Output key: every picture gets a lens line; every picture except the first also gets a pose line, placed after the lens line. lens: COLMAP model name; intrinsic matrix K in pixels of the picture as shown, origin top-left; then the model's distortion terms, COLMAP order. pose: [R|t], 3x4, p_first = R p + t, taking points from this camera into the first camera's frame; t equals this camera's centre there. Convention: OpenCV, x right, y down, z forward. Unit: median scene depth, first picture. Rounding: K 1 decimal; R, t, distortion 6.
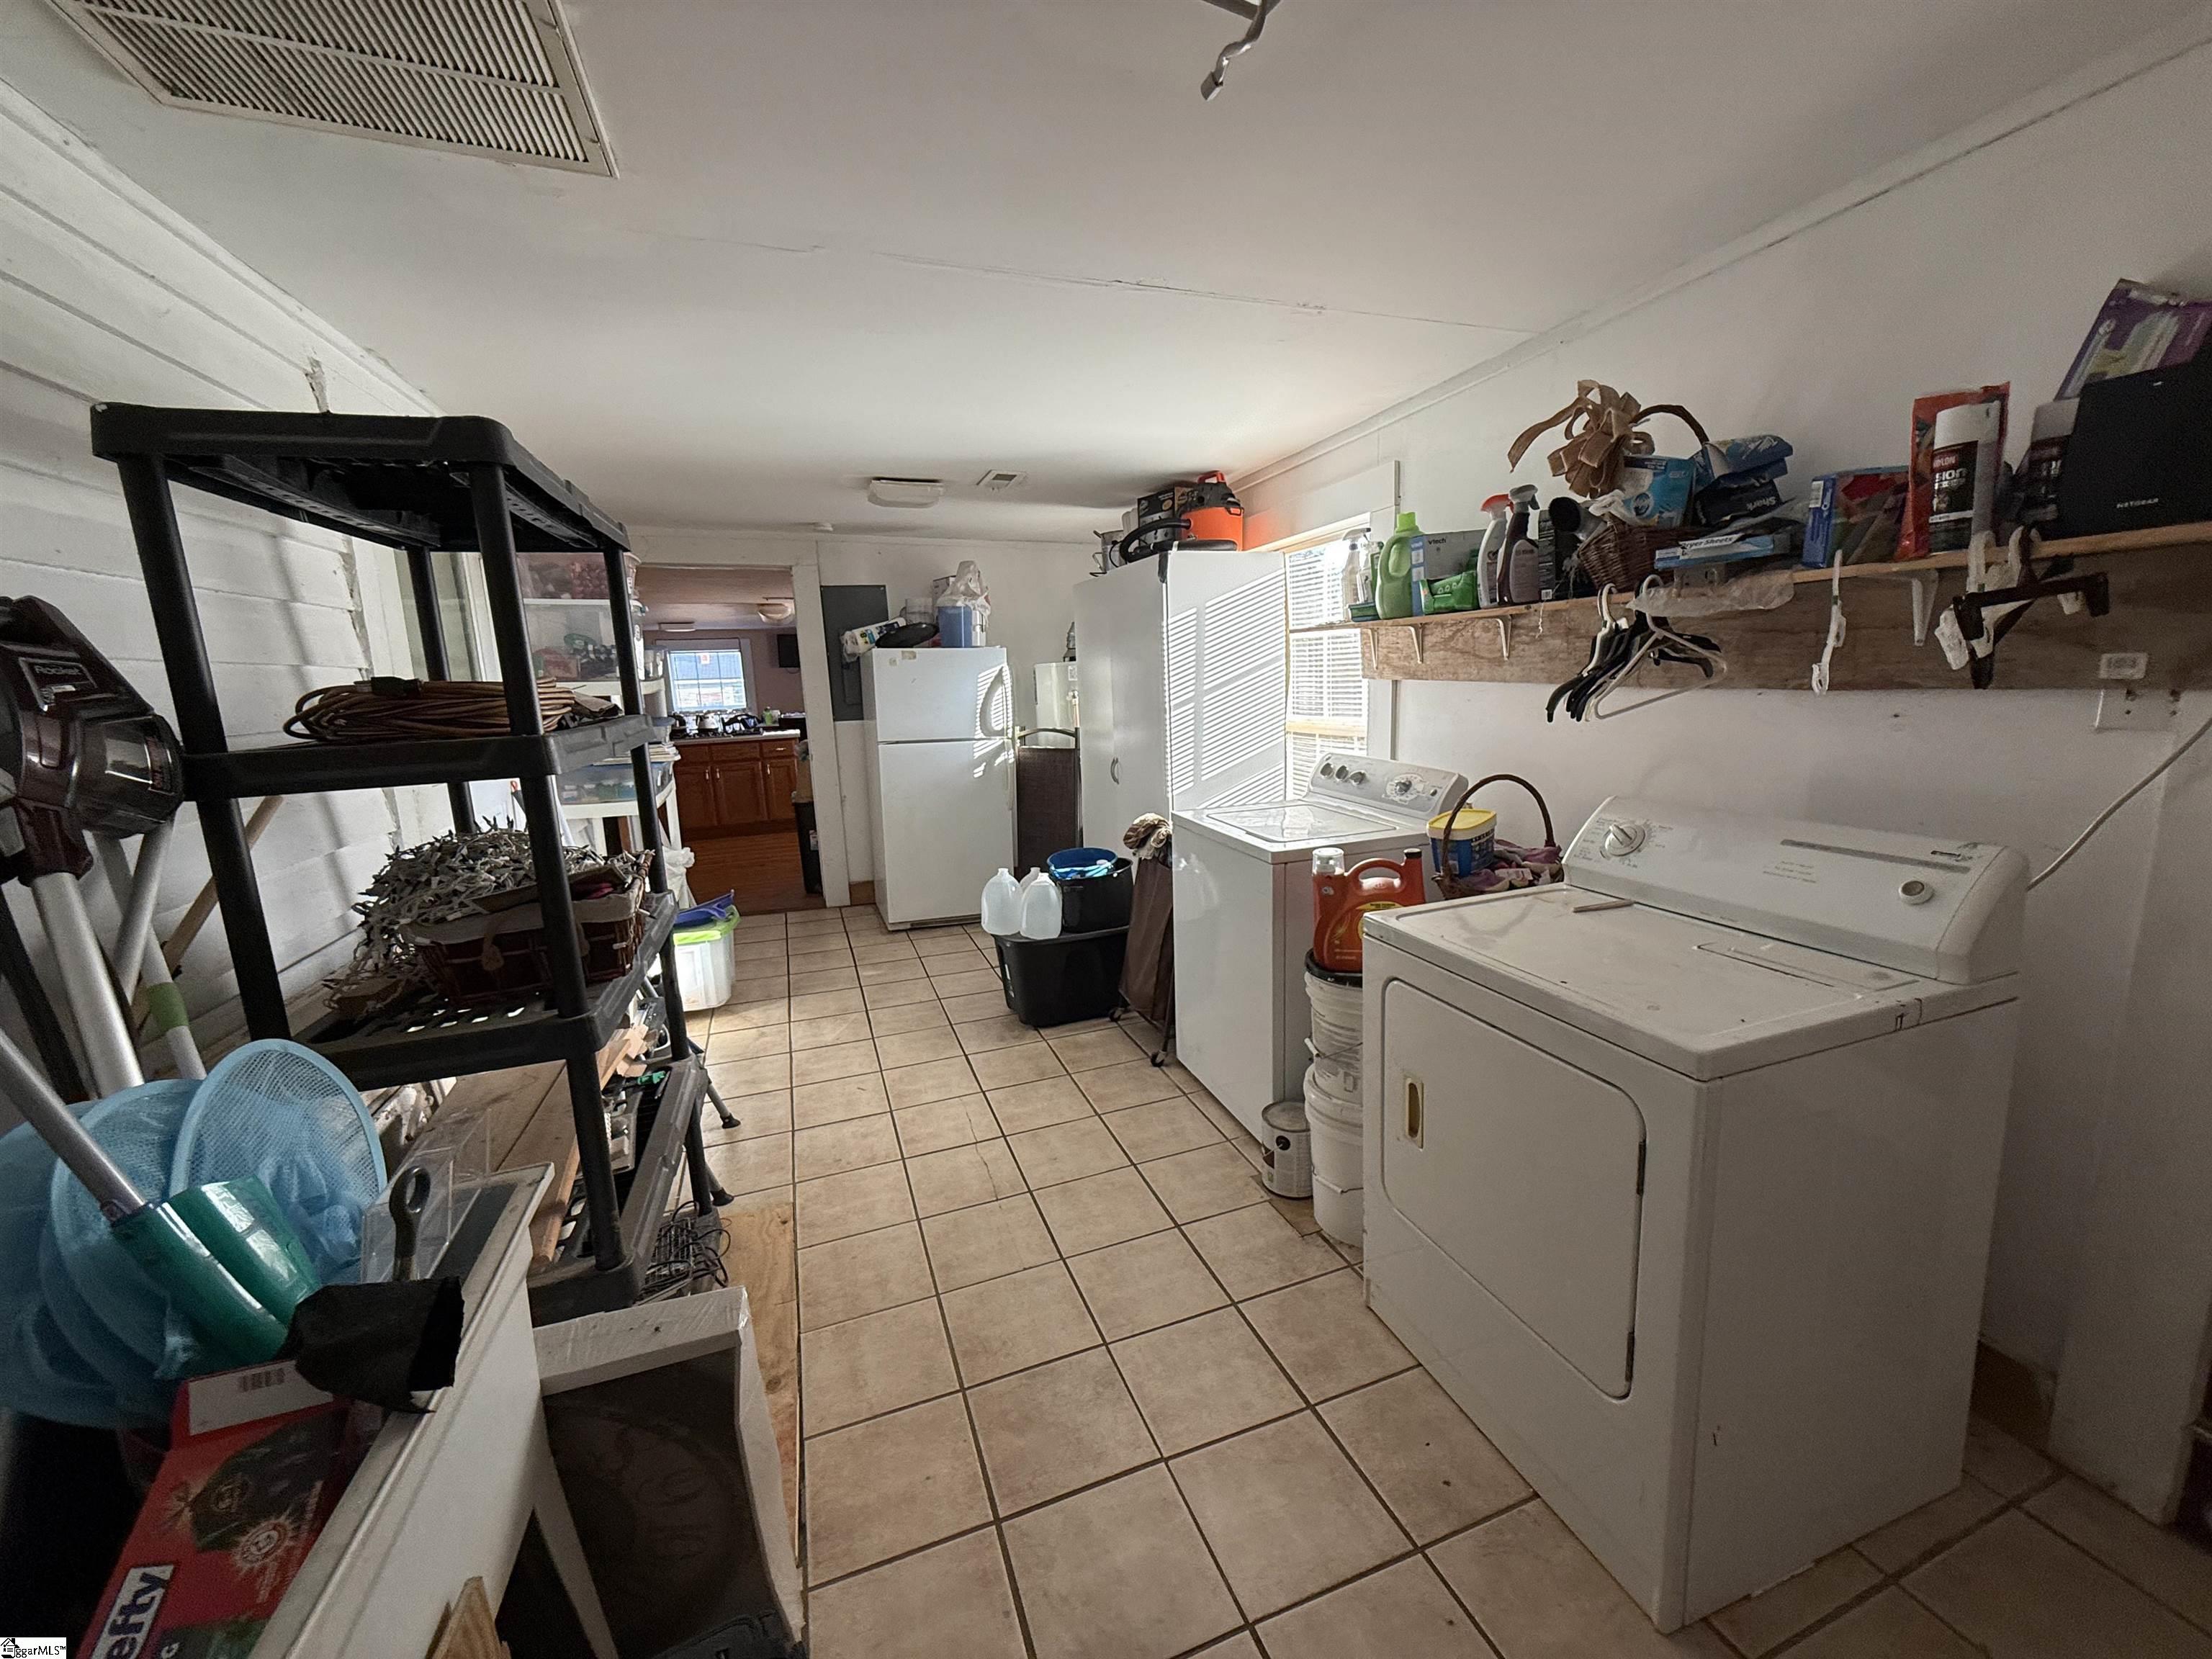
lens RADIAL K [[877.7, 0, 1112.1], [0, 877.7, 823.9], [0, 0, 1]] dist [-0.000138, -0.000004]
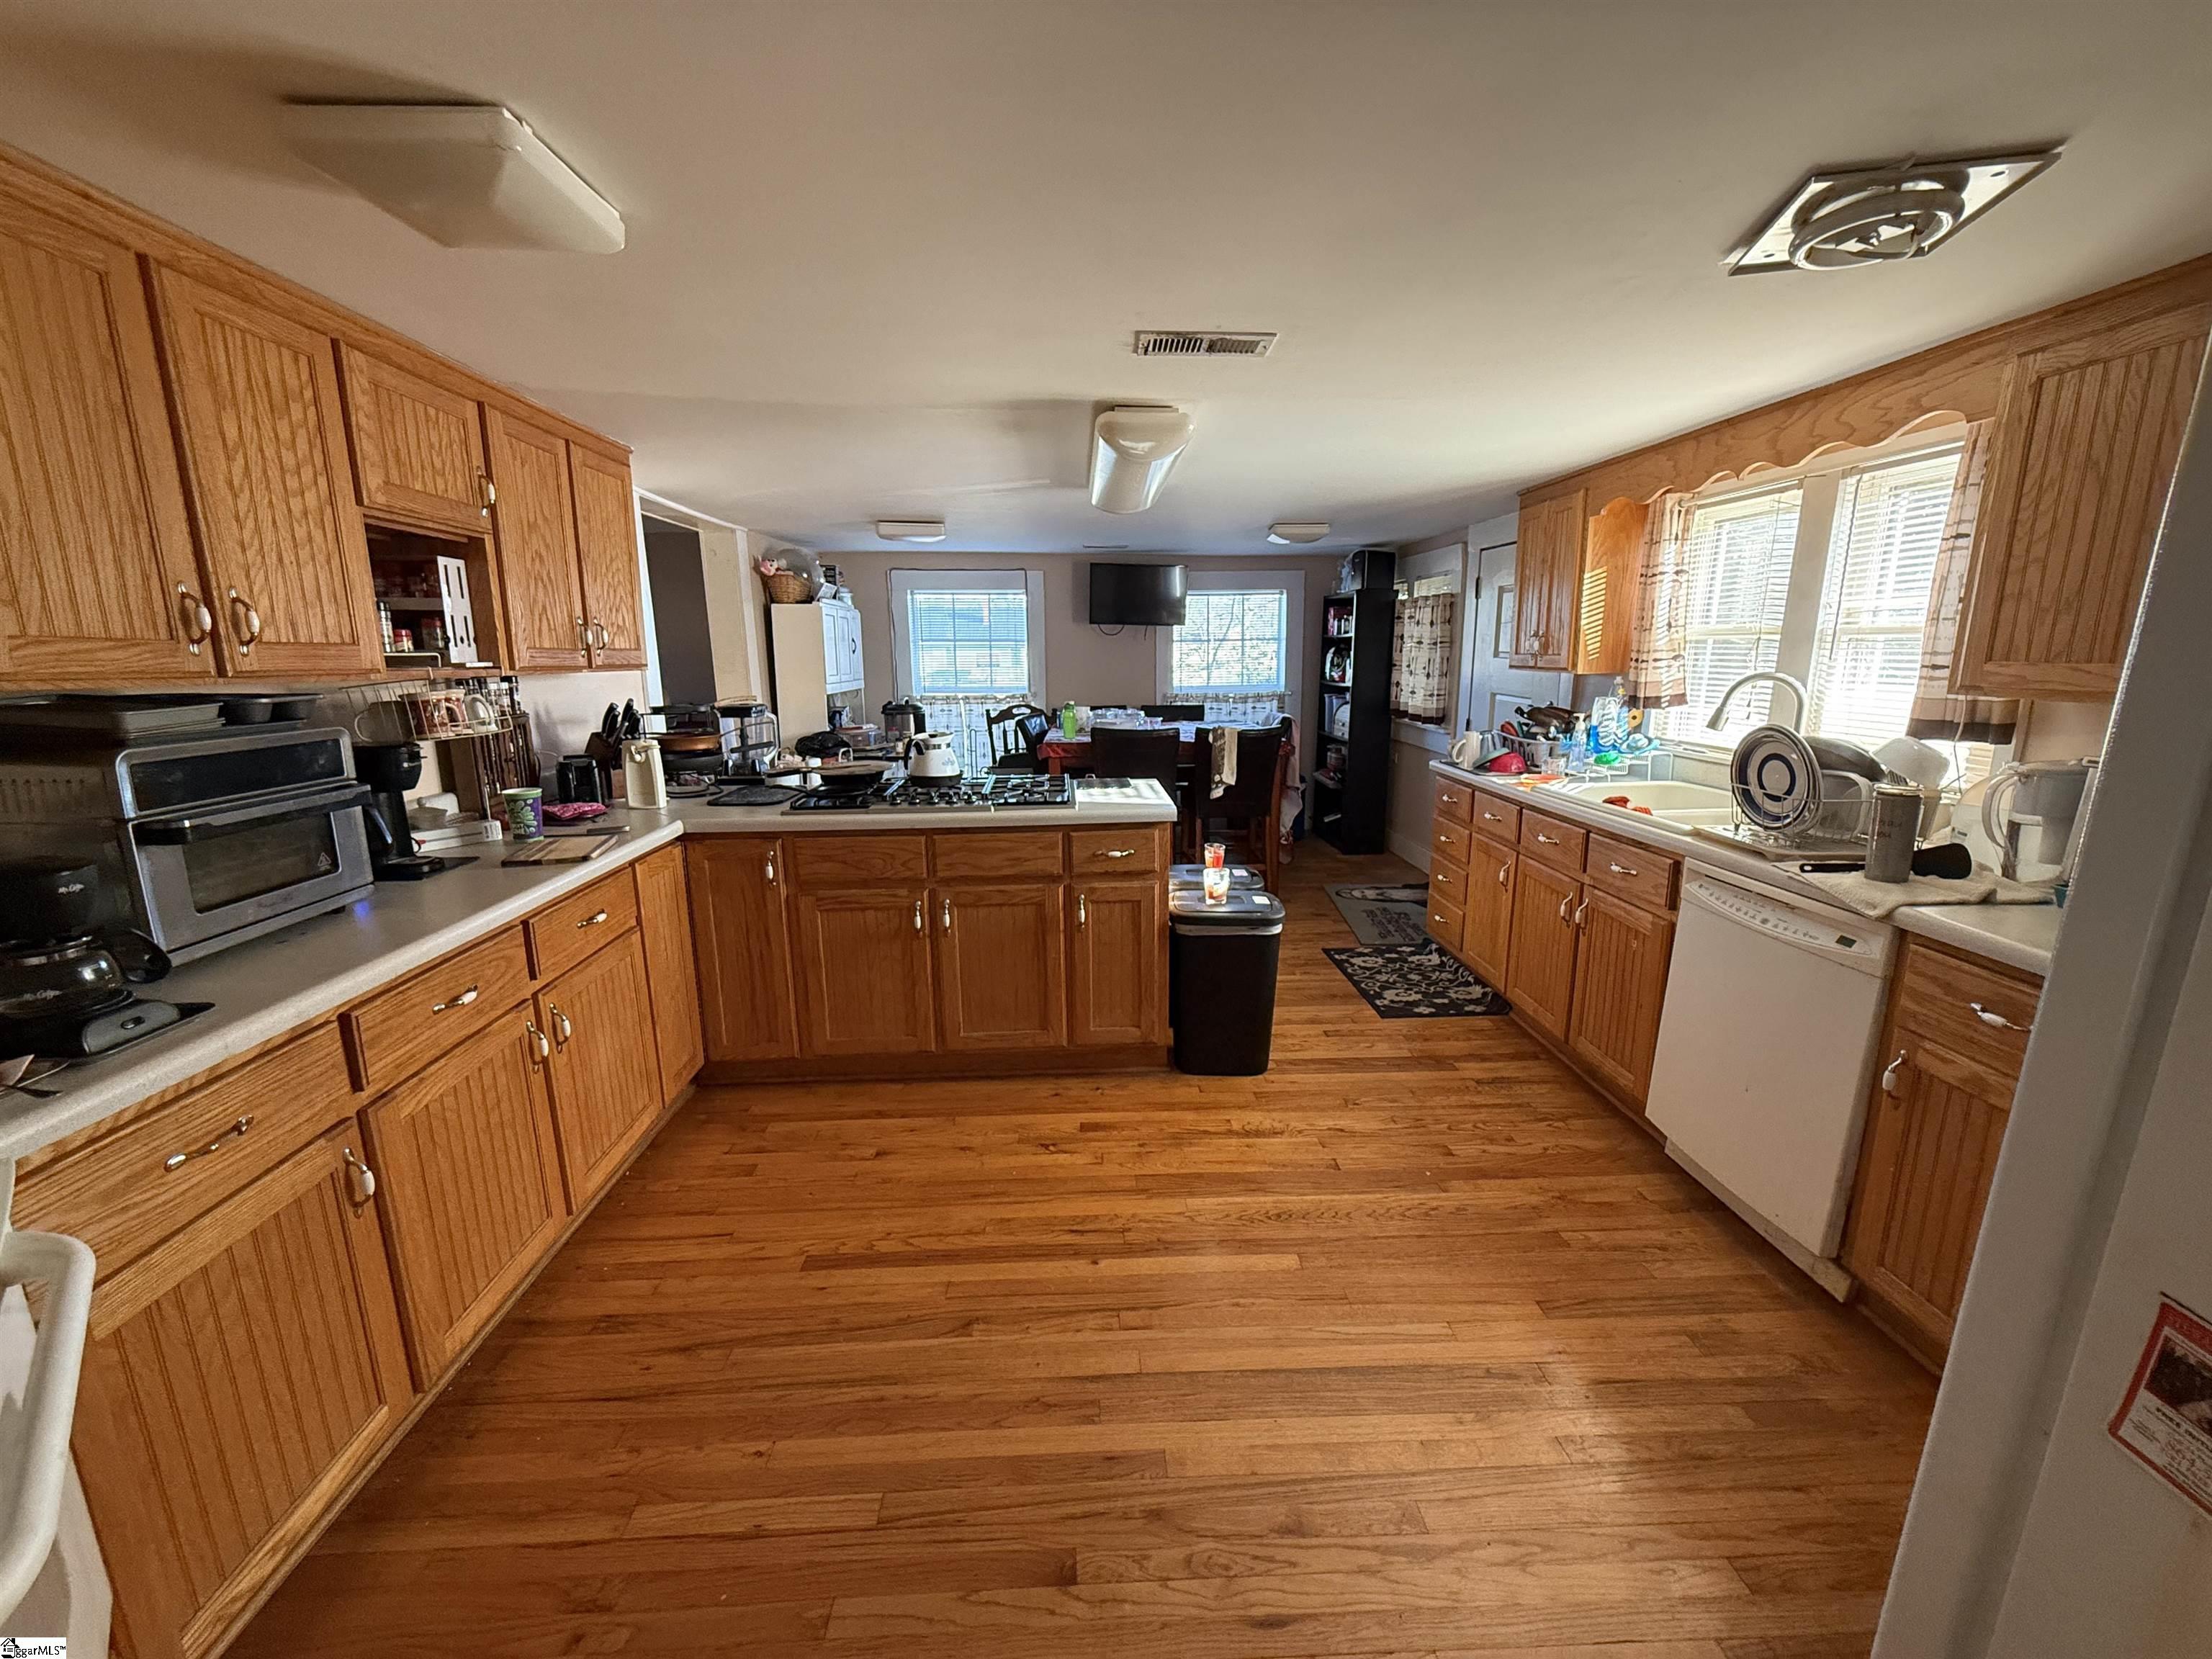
lens RADIAL K [[877.7, 0, 1105.4], [0, 877.7, 828.4], [0, 0, 1]] dist [-0.000138, -0.000004]
pose [[0.955382, 0.095251, -0.279593, -0.289509], [-0.084085, 0.995117, 0.051693, -0.112617], [0.283152, -0.025877, 0.958726, 0.671510]]
